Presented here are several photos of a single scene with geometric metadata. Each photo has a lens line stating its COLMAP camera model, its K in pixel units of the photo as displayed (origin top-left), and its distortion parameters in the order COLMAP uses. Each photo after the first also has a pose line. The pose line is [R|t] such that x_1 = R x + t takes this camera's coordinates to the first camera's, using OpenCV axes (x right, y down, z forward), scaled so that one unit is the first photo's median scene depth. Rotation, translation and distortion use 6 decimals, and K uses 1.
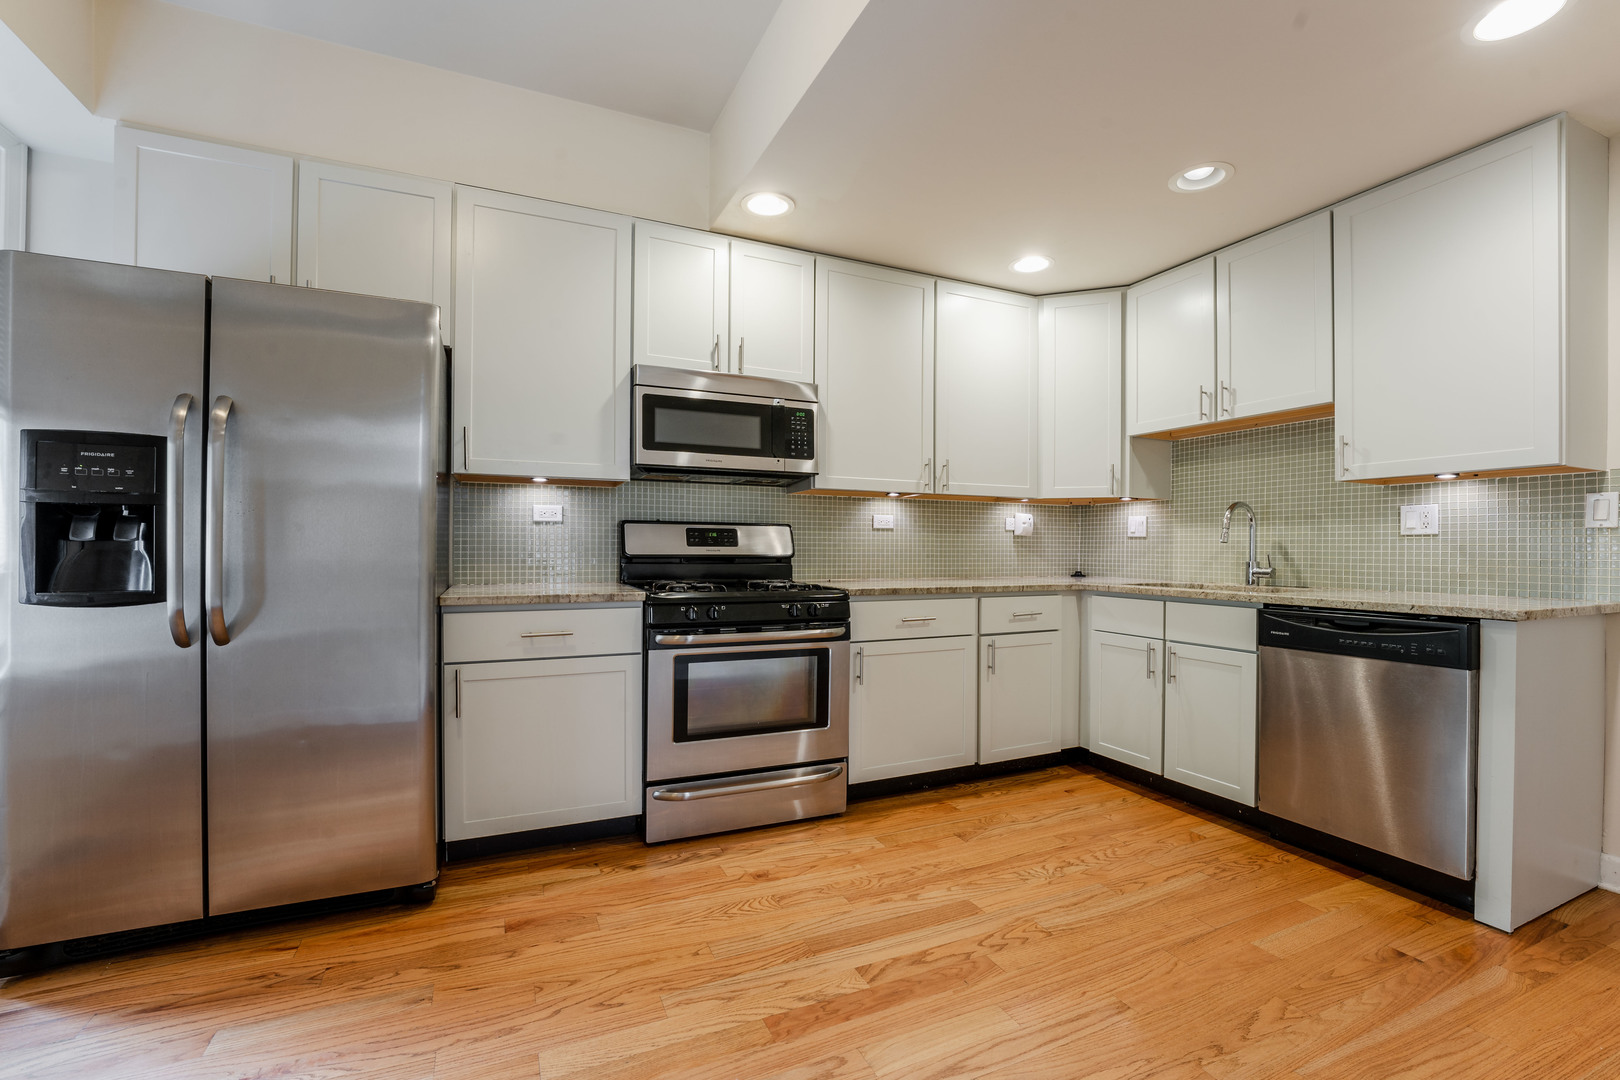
lens RADIAL K [[678.3, 0, 794.7], [0, 678.3, 548.1], [0, 0, 1]] dist [-0.018839, 0.000106]
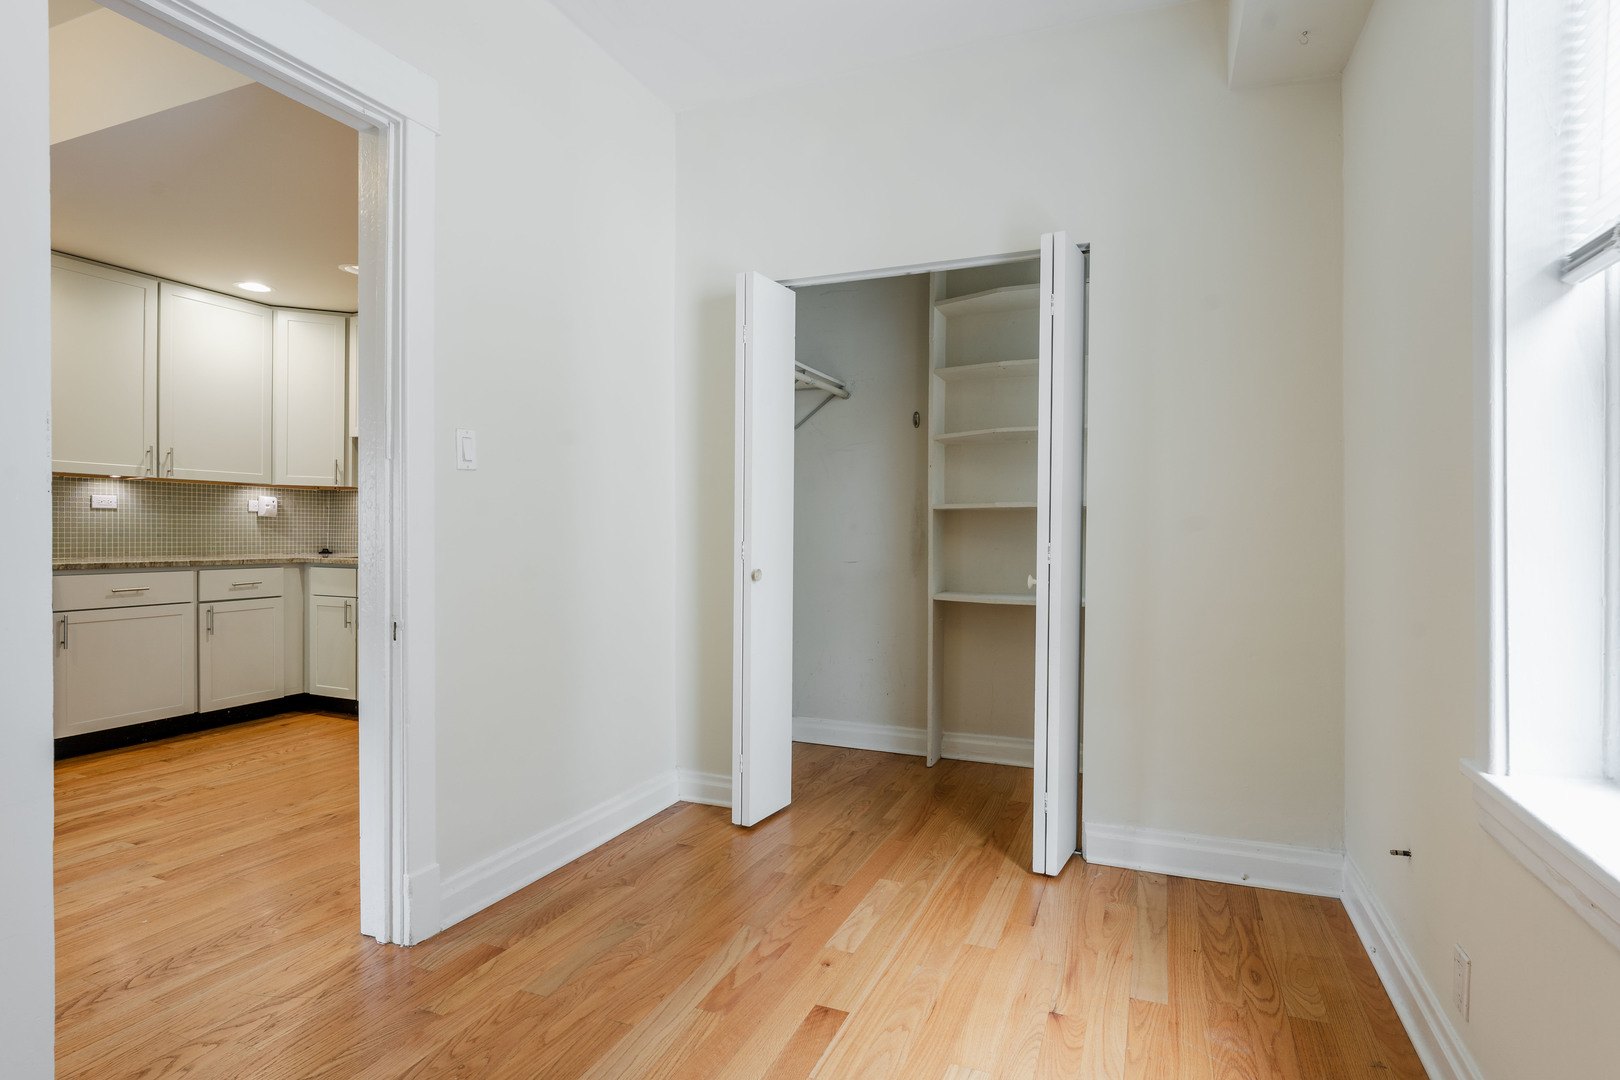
lens RADIAL K [[903.5, 0, 798.3], [0, 903.5, 543.0], [0, 0, 1]] dist [-0.012321, 0.000439]
pose [[0.753846, -0.007282, 0.657011, 0.034339], [-0.005509, 0.999833, 0.017402, -0.006733], [-0.657029, -0.016738, 0.753680, -0.828211]]
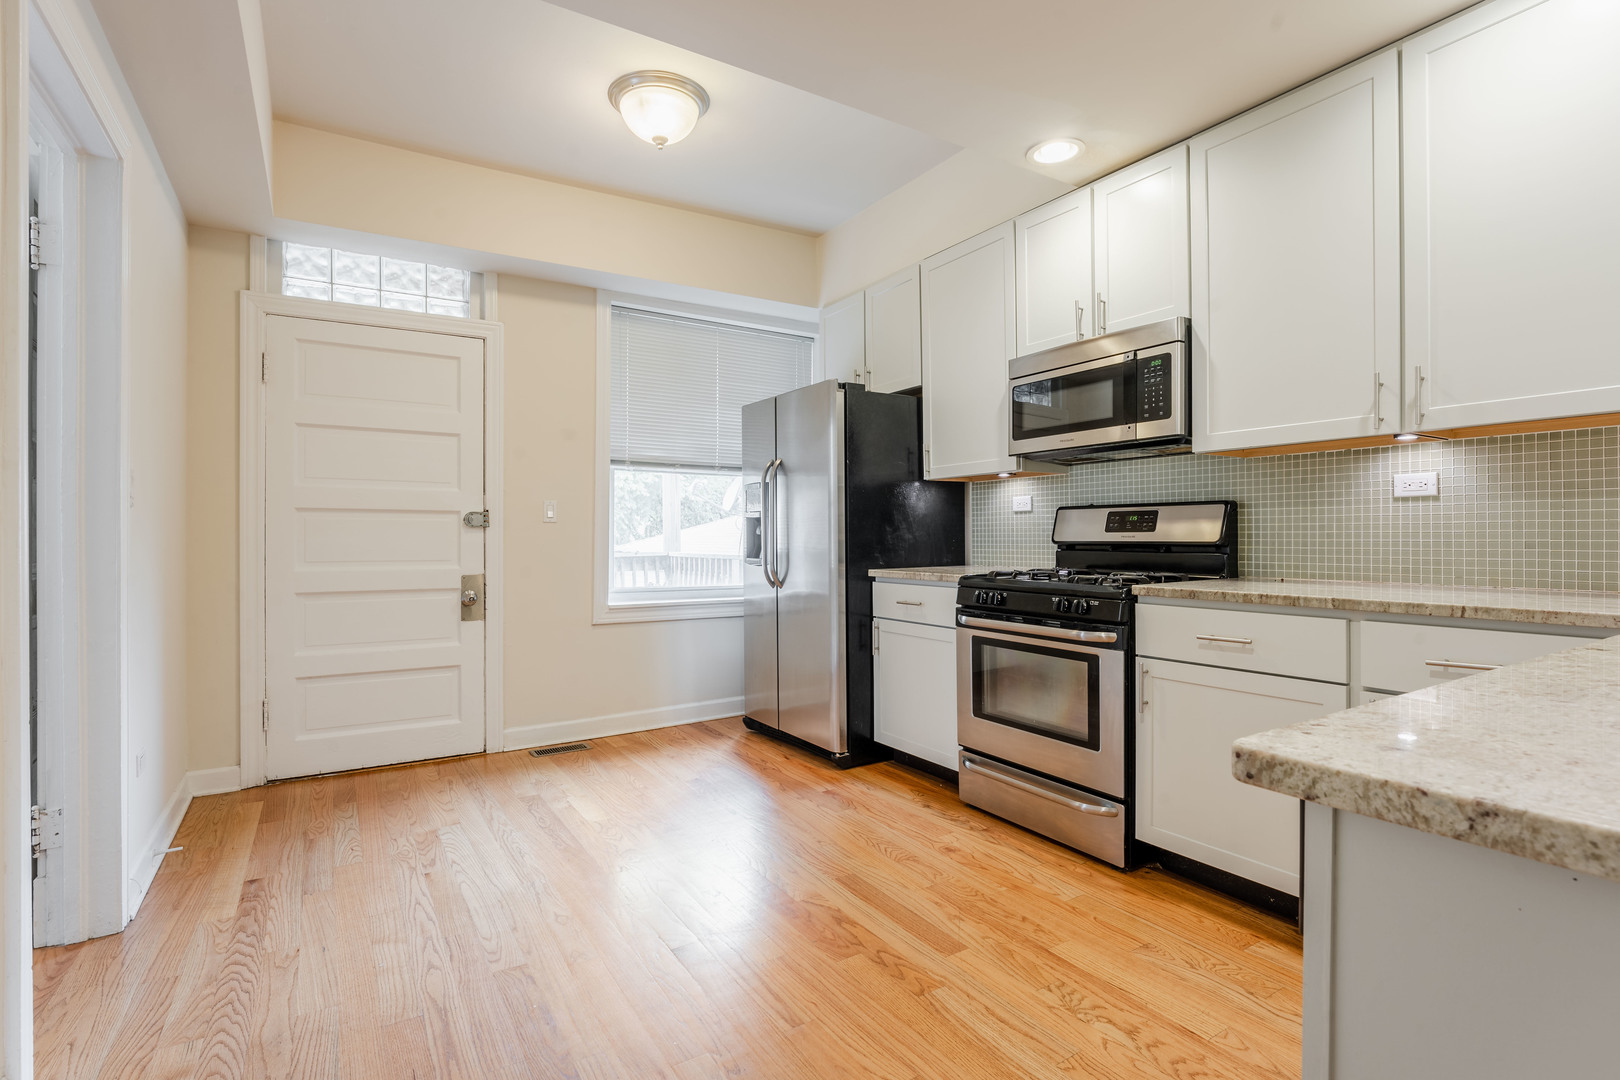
lens RADIAL K [[789.2, 0, 802.2], [0, 789.2, 543.0], [0, 0, 1]] dist [-0.018688, -0.000272]
pose [[0.136038, 0.003692, -0.990697, 0.822906], [0.009677, 0.999940, 0.005056, 0.002537], [0.990656, -0.010275, 0.135994, 0.451280]]
